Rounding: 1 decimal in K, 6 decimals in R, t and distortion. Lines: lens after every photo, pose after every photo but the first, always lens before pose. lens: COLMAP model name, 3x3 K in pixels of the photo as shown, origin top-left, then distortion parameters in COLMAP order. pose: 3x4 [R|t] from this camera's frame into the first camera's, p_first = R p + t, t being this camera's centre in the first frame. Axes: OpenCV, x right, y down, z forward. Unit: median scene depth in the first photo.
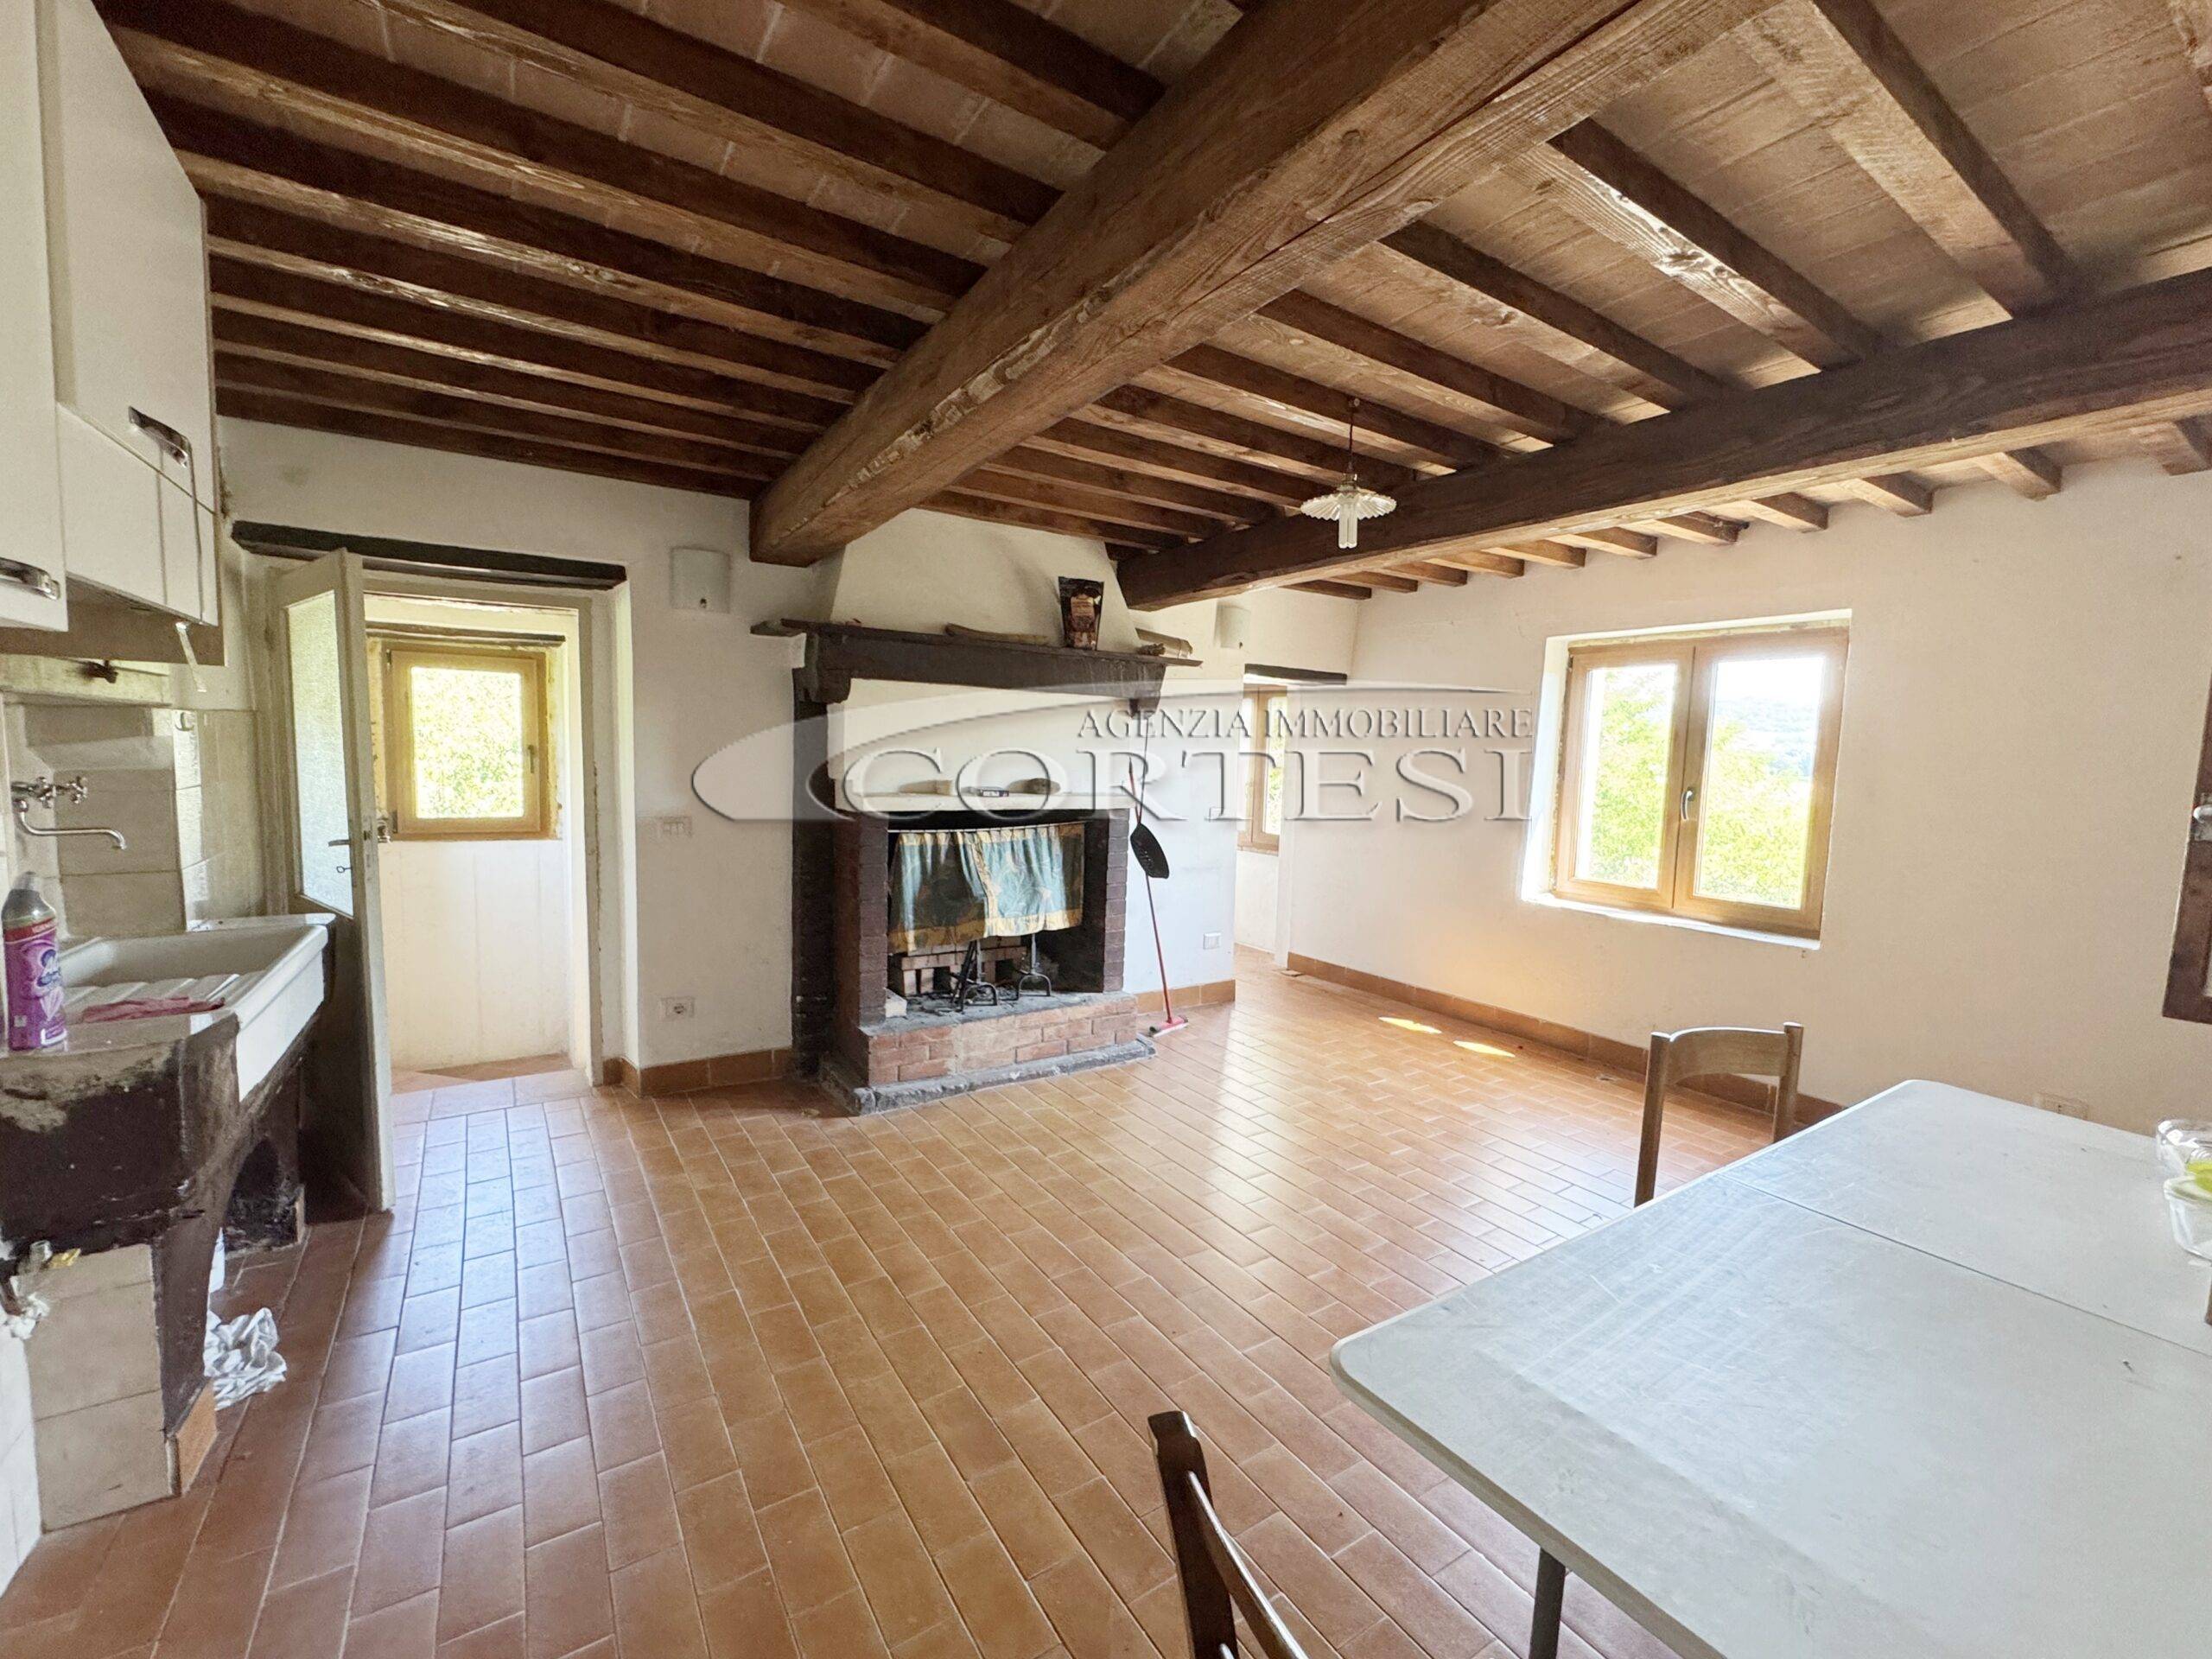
lens RADIAL K [[912.0, 0, 1100.0], [0, 912.0, 821.8], [0, 0, 1]] dist [-0.004565, 0.001829]
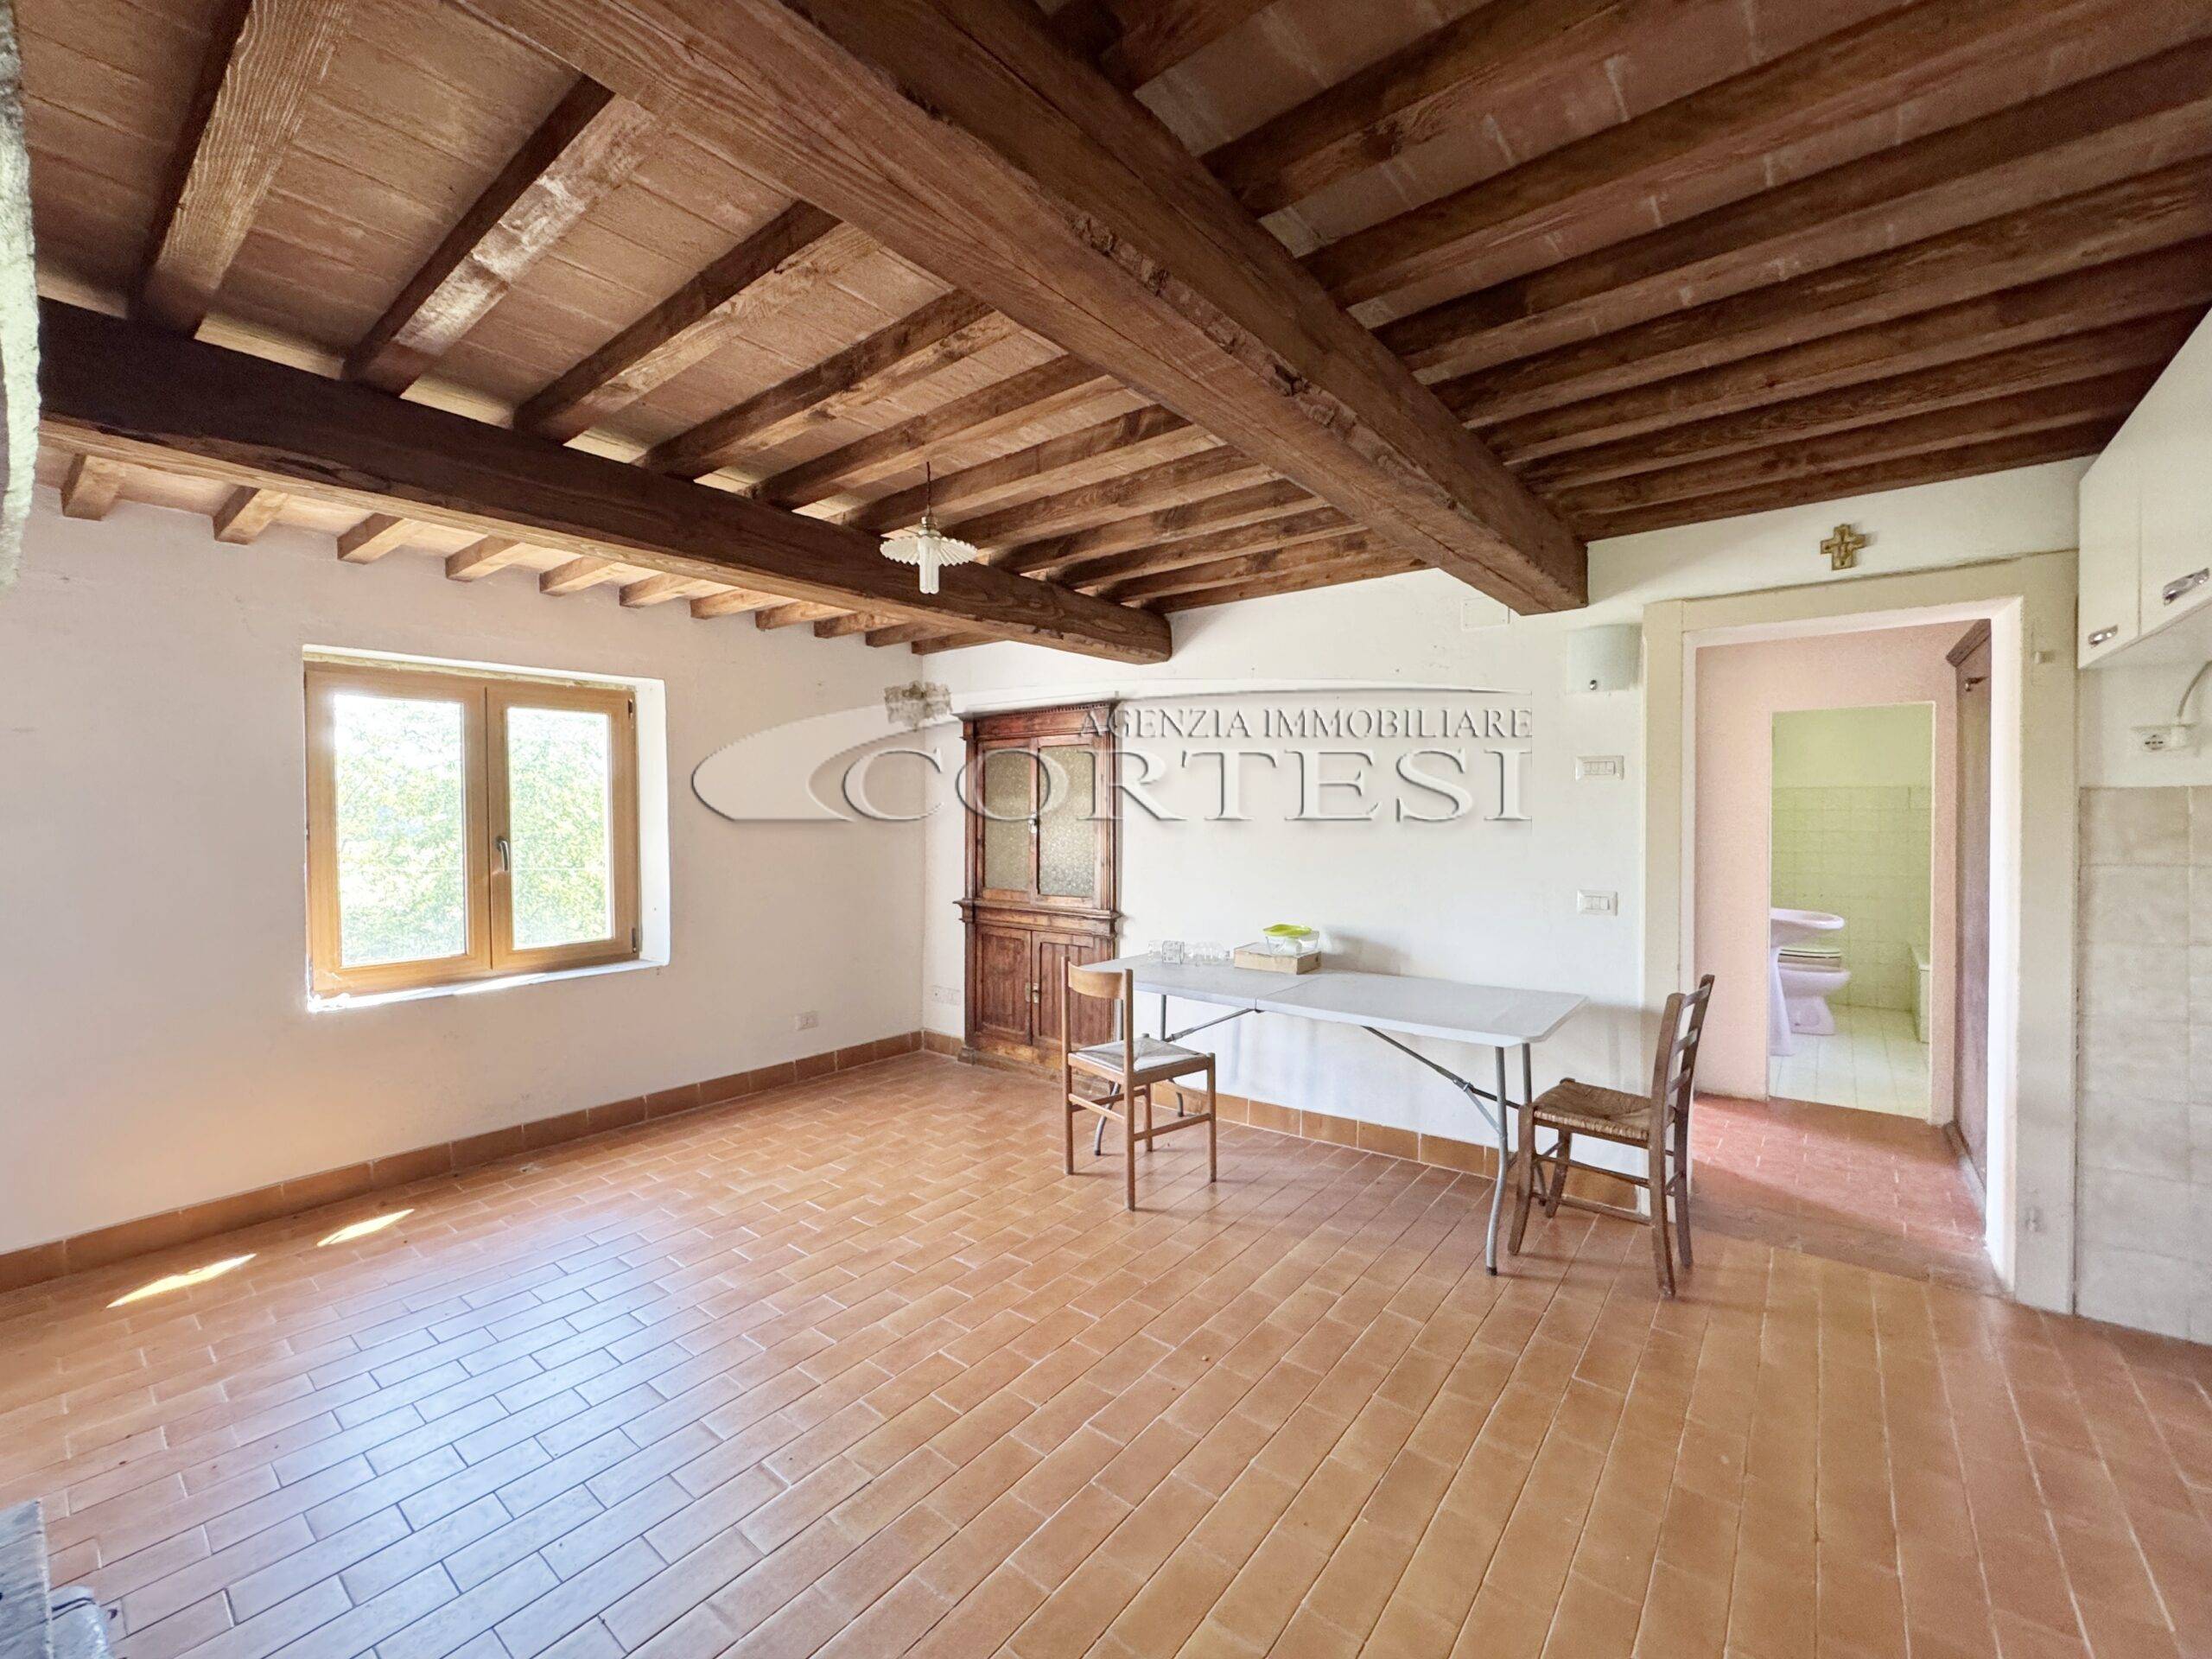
lens RADIAL K [[912.0, 0, 1096.8], [0, 912.0, 832.3], [0, 0, 1]] dist [-0.004565, 0.001829]
pose [[-0.309841, -0.048759, 0.949537, -0.443478], [0.071995, 0.994614, 0.074567, -0.070780], [-0.948059, 0.091466, -0.304662, 0.726062]]
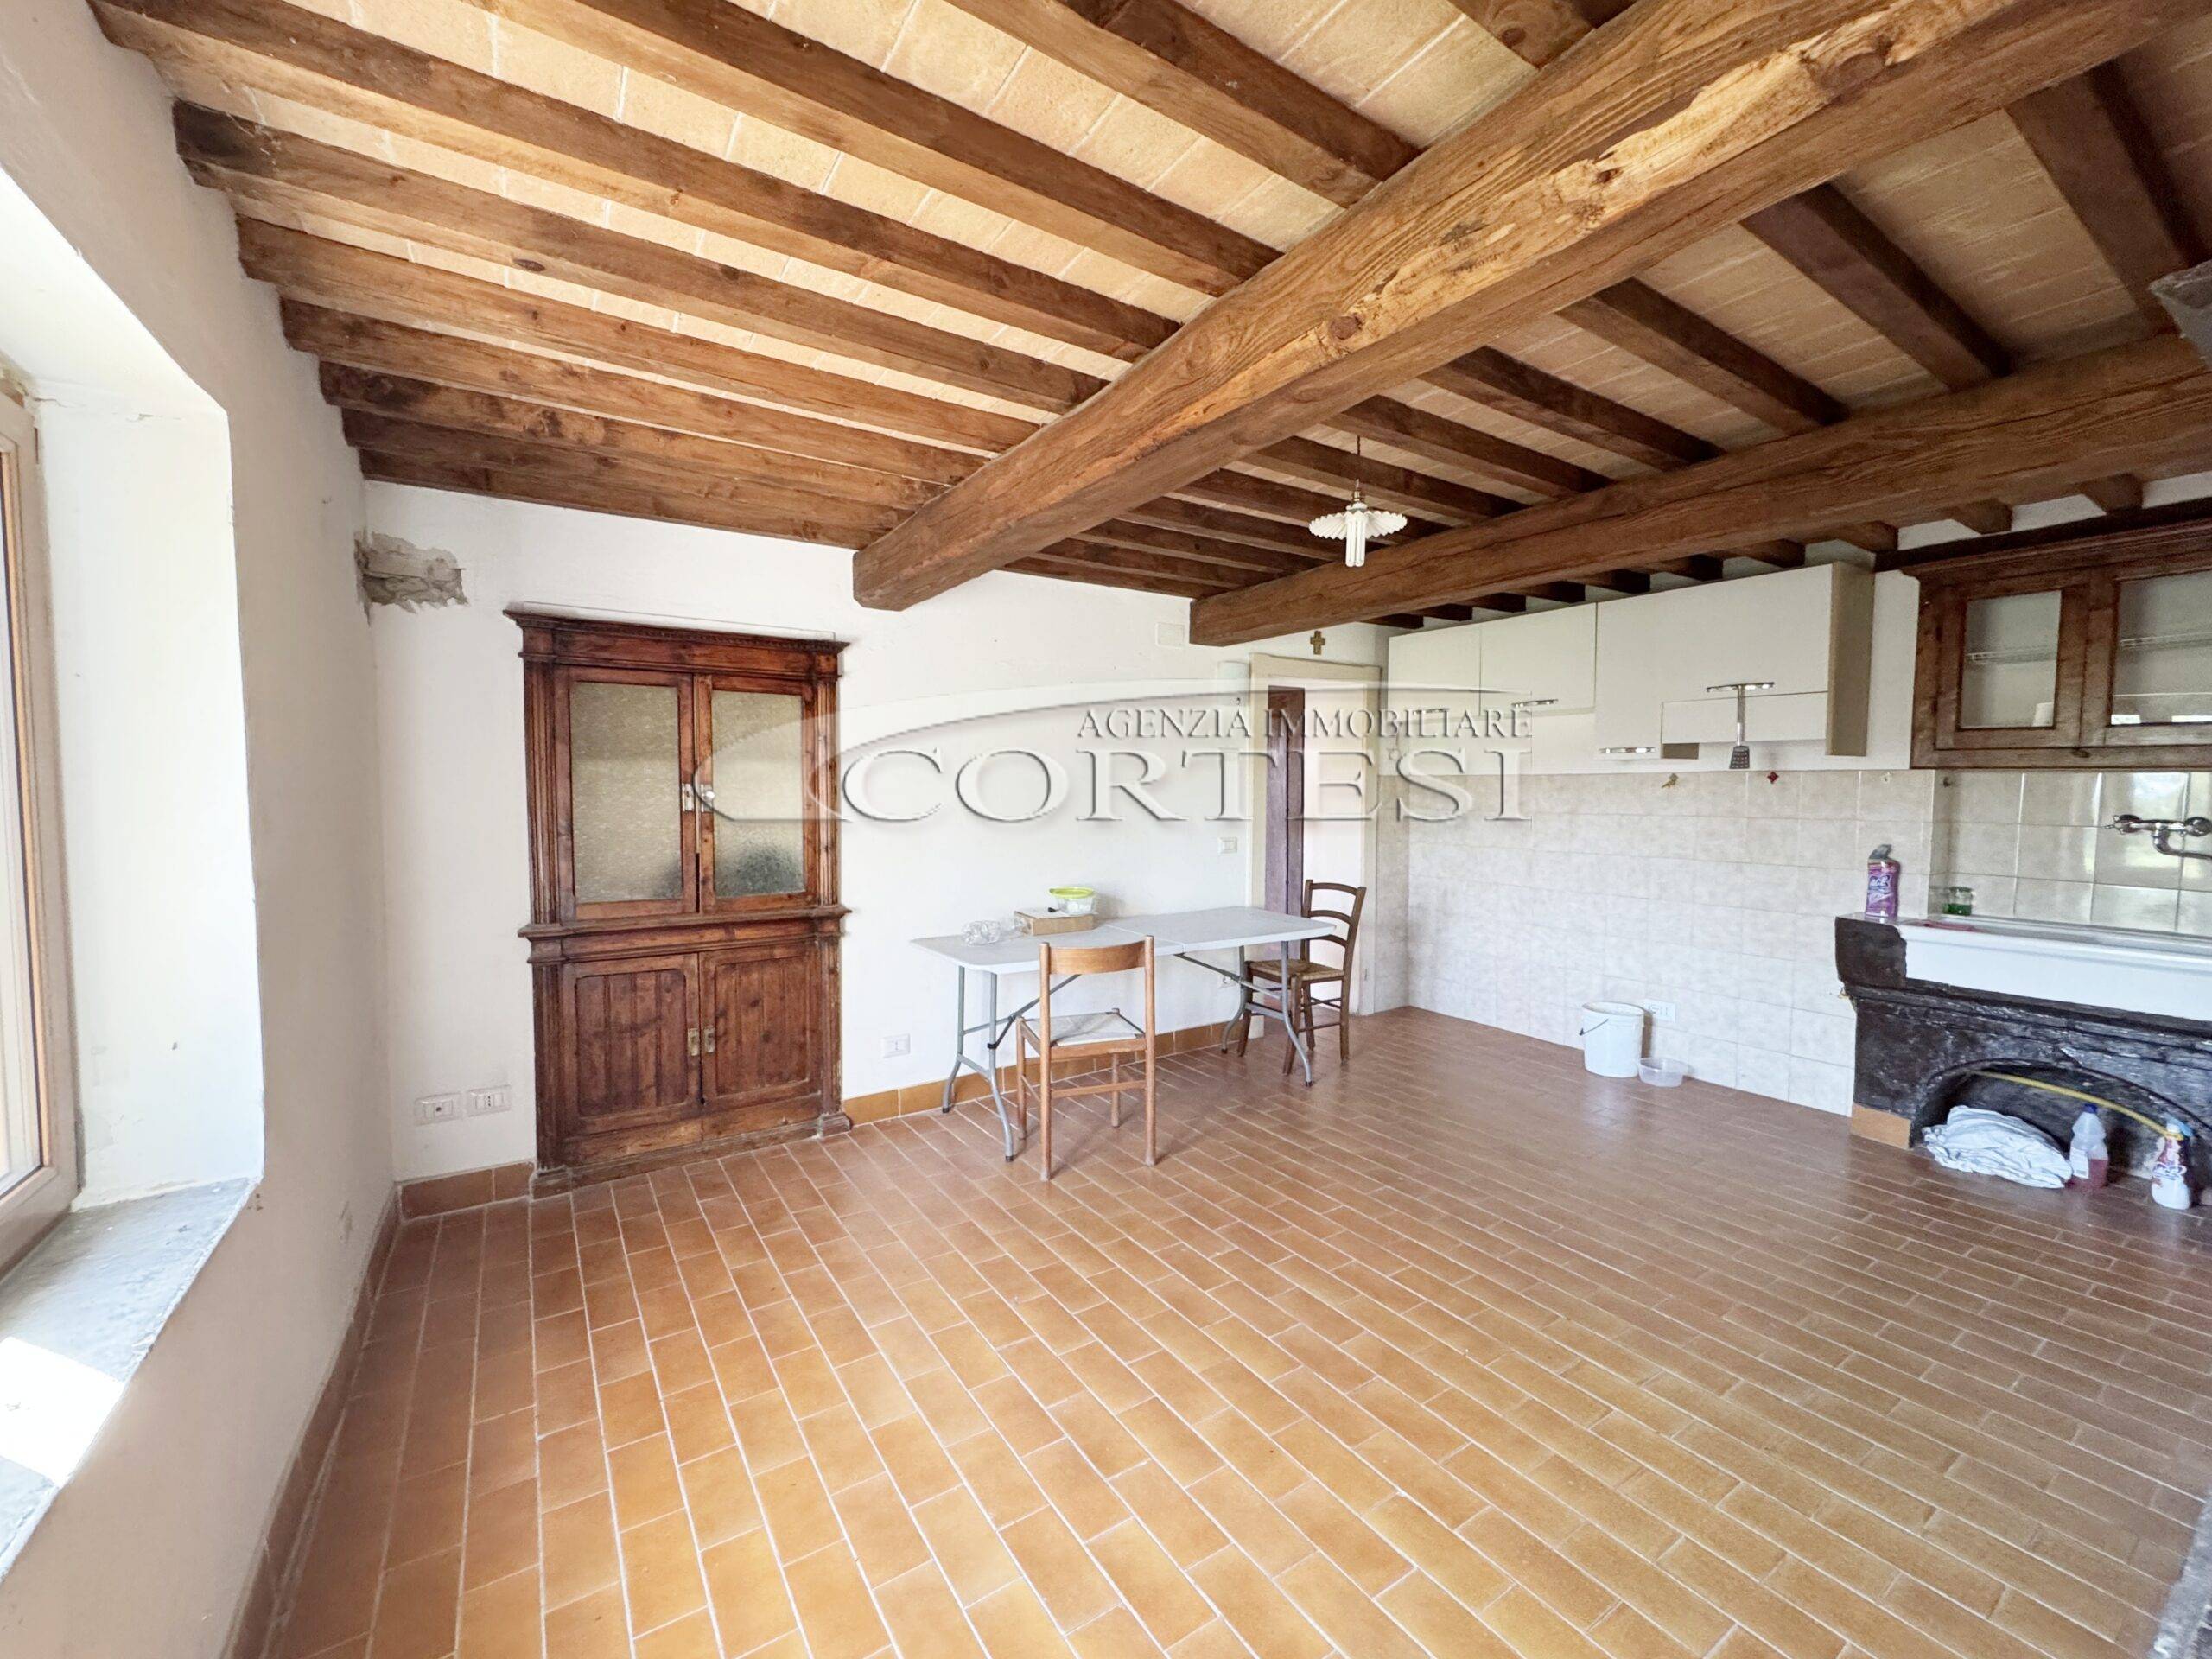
lens RADIAL K [[912.0, 0, 1099.4], [0, 912.0, 842.1], [0, 0, 1]] dist [-0.004565, 0.001829]
pose [[-0.999658, -0.025934, -0.003409, 0.345273], [-0.026155, 0.989344, 0.143227, -0.091301], [-0.000342, 0.143267, -0.989684, 1.267437]]
